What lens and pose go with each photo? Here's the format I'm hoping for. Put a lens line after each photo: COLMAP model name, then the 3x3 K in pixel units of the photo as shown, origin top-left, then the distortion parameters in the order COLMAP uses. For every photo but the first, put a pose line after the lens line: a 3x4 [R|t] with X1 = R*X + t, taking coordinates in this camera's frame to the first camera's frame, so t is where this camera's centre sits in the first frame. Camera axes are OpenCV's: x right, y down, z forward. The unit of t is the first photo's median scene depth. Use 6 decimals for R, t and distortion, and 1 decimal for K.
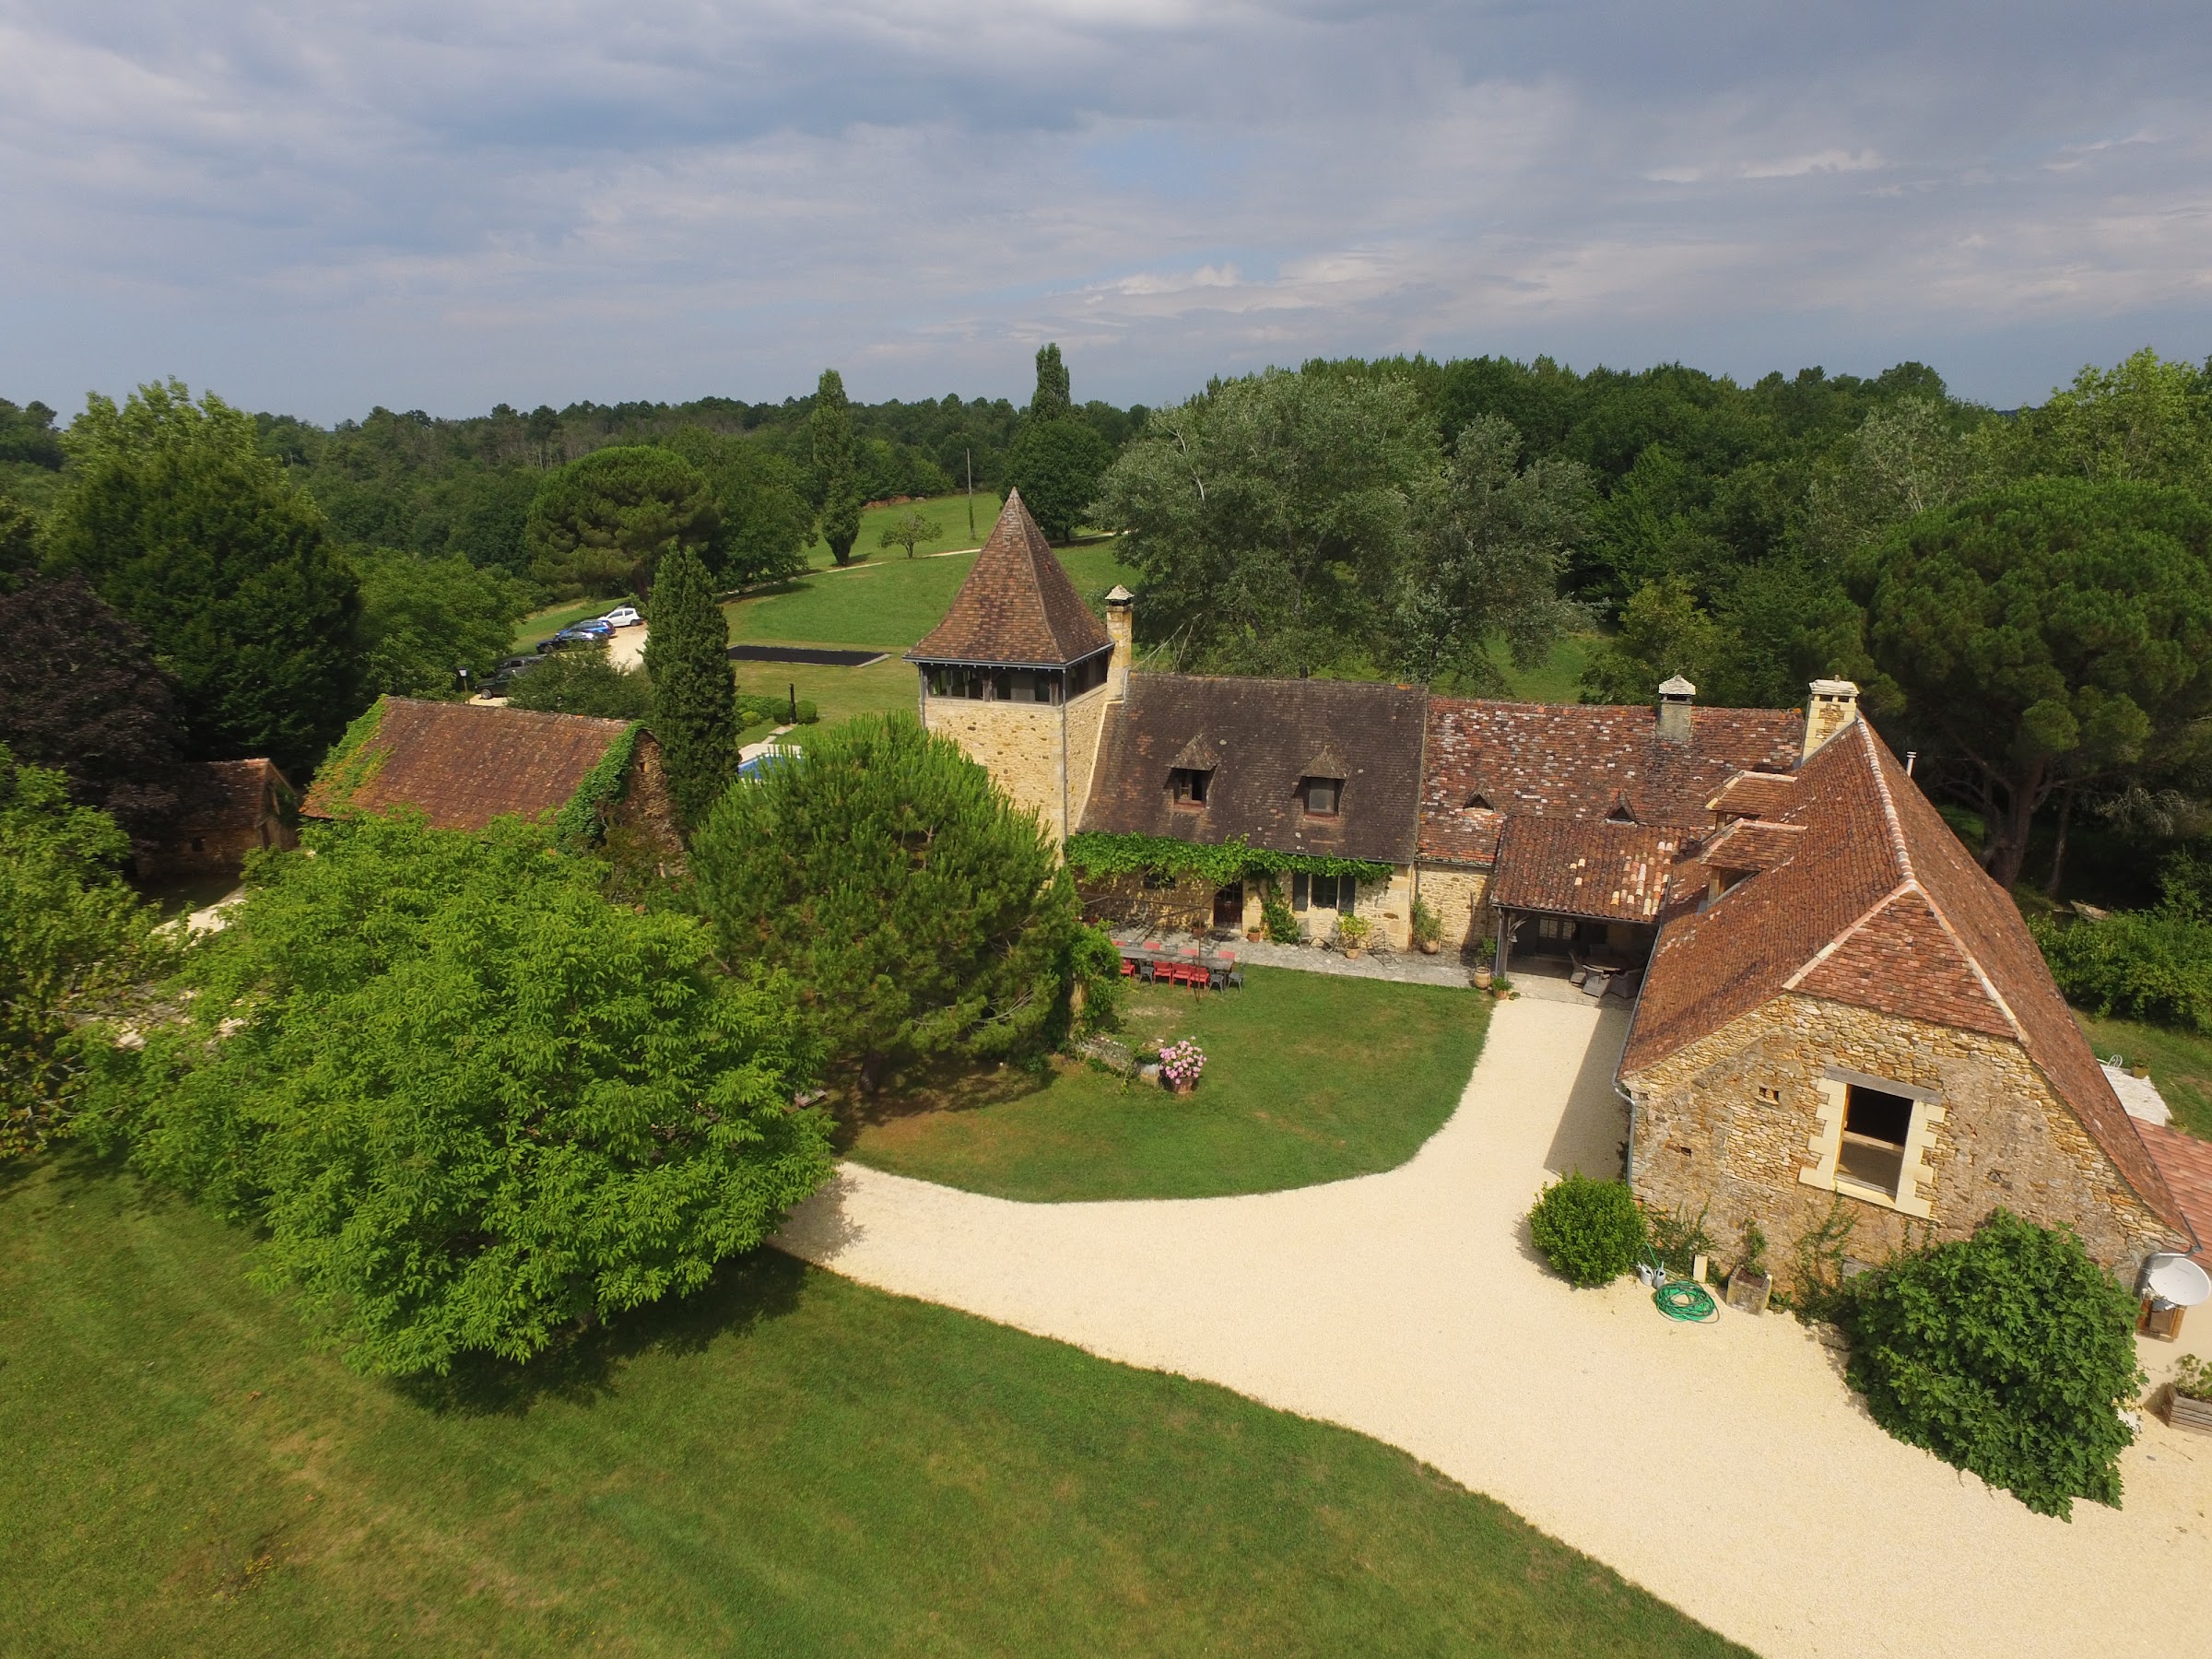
lens RADIAL K [[1314.9, 0, 1104.8], [0, 1314.9, 828.0], [0, 0, 1]] dist [0.001731, 0.000362]
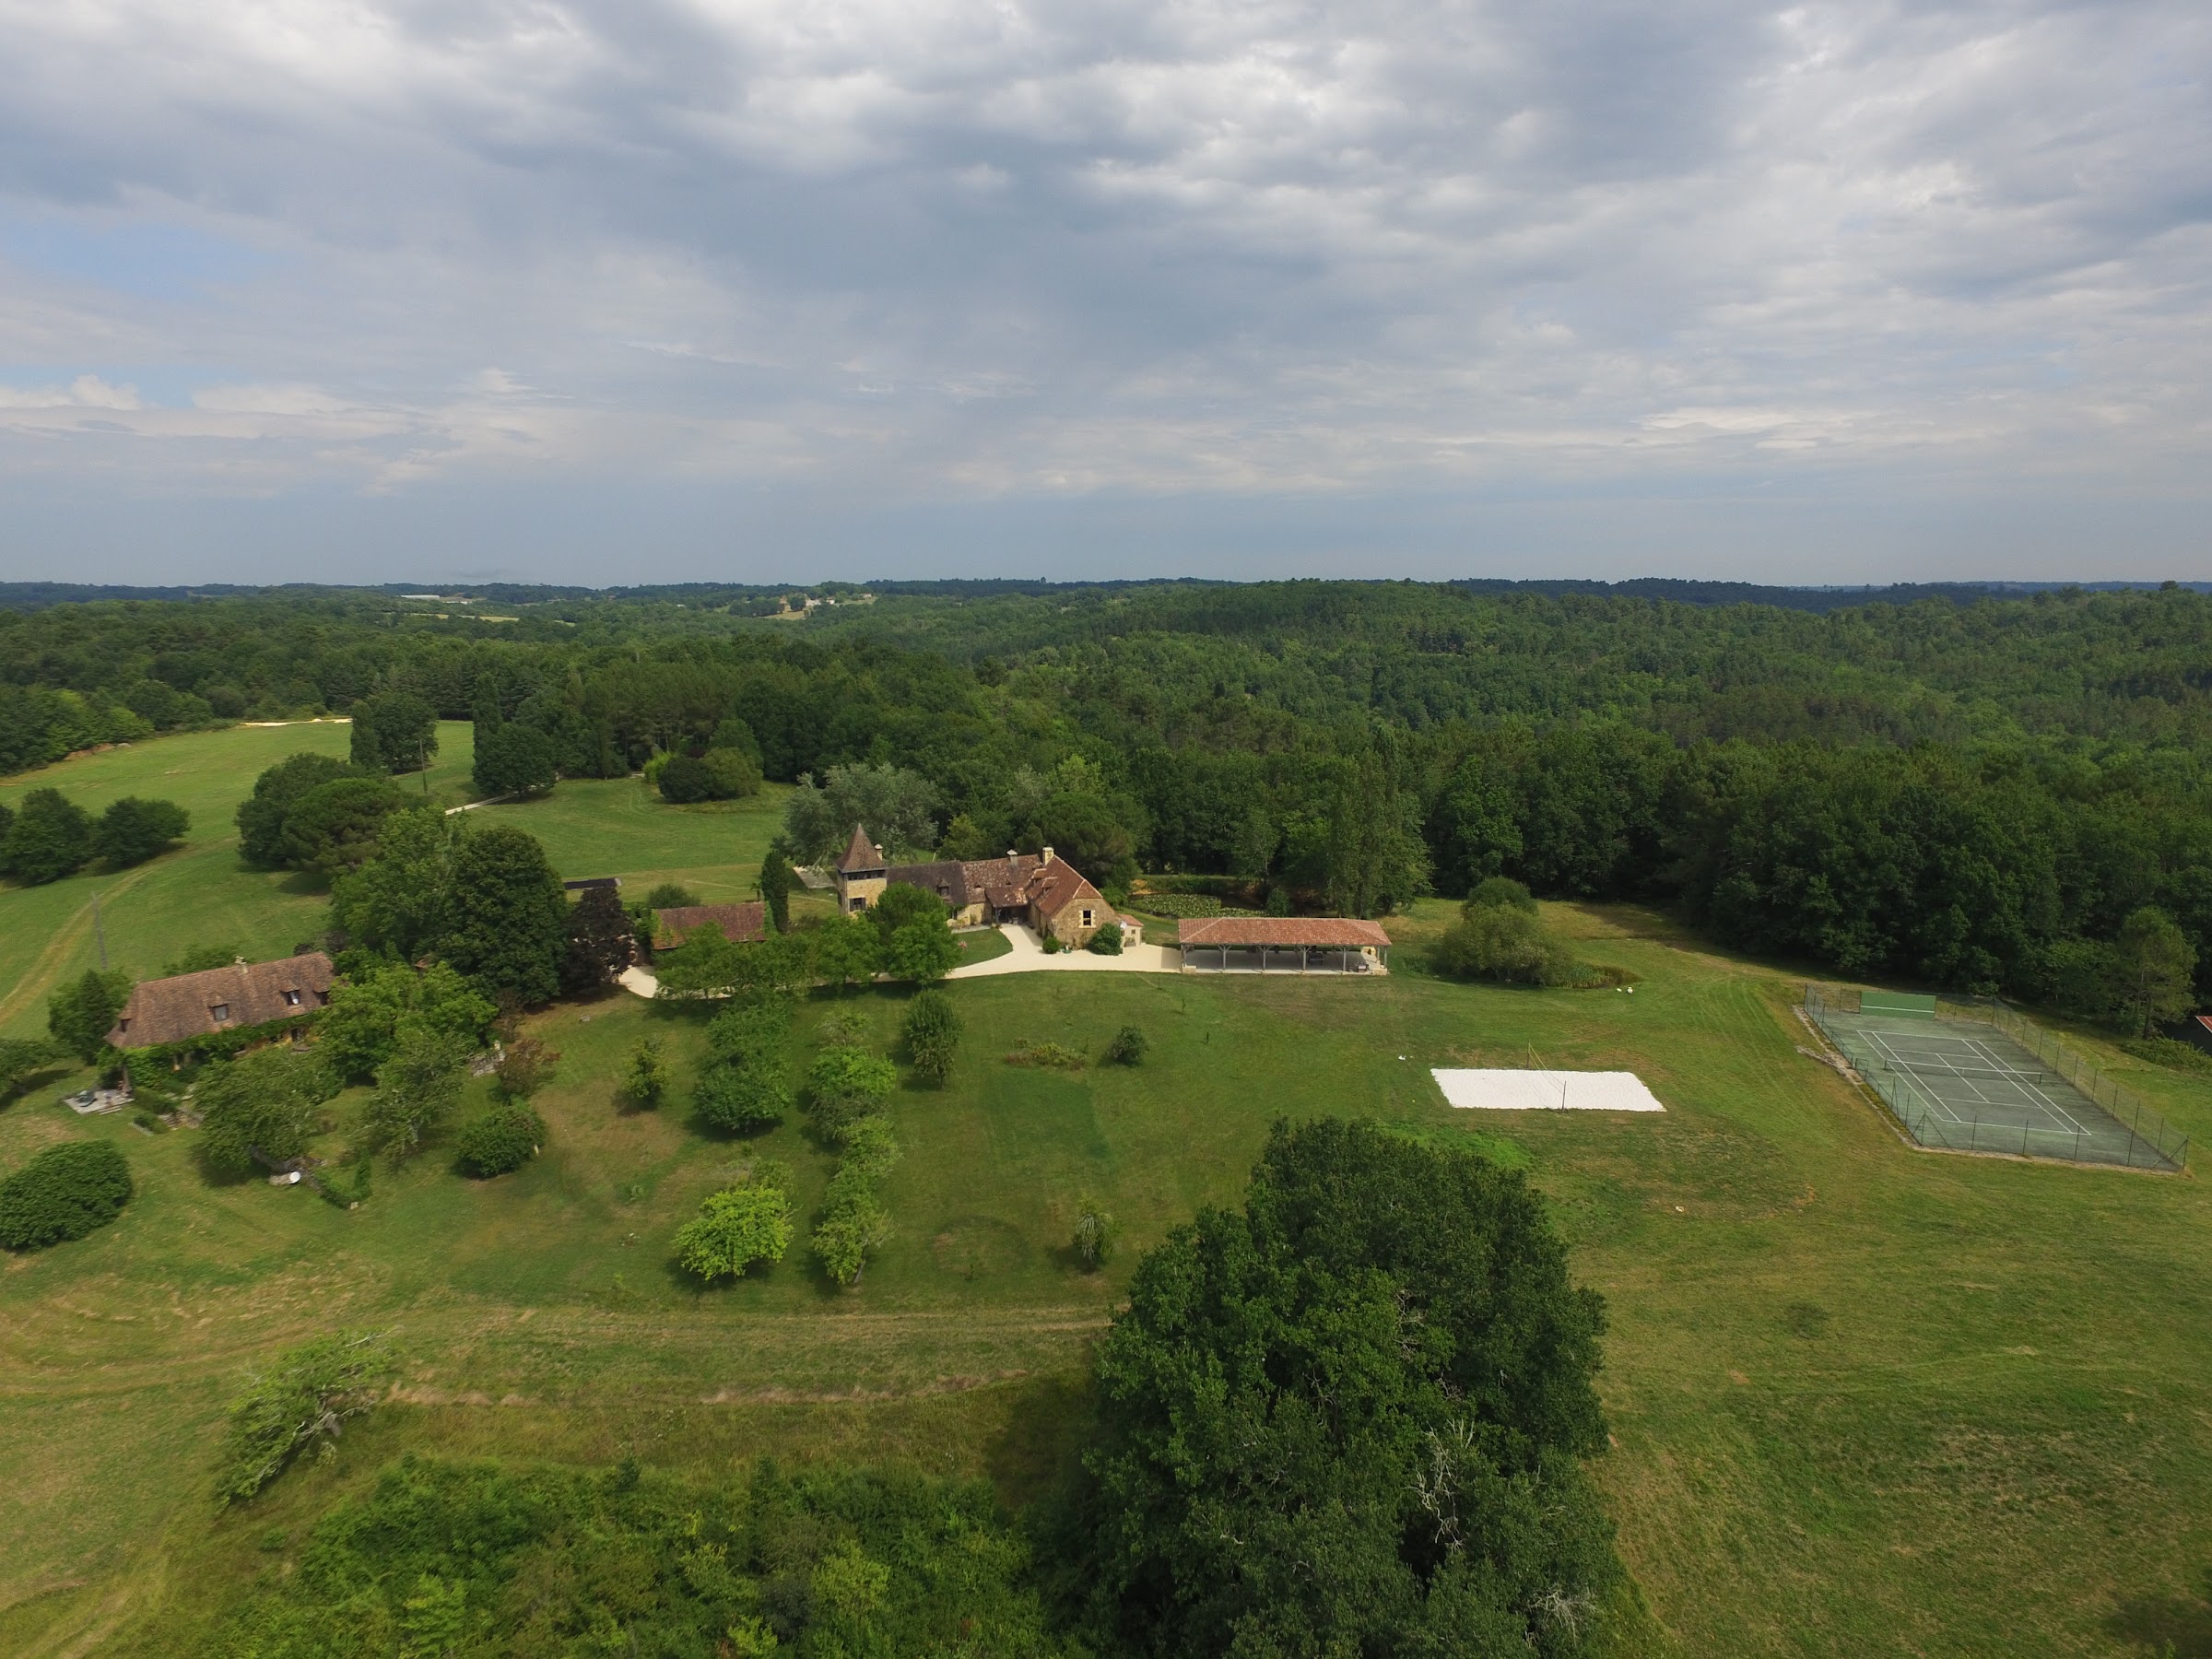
lens RADIAL K [[1314.9, 0, 1105.8], [0, 1314.9, 831.6], [0, 0, 1]] dist [0.001731, 0.000362]
pose [[0.738536, -0.123179, 0.662866, -2.137014], [0.190419, 0.981250, -0.029812, 0.010652], [-0.646765, 0.148239, 0.748144, -2.372119]]
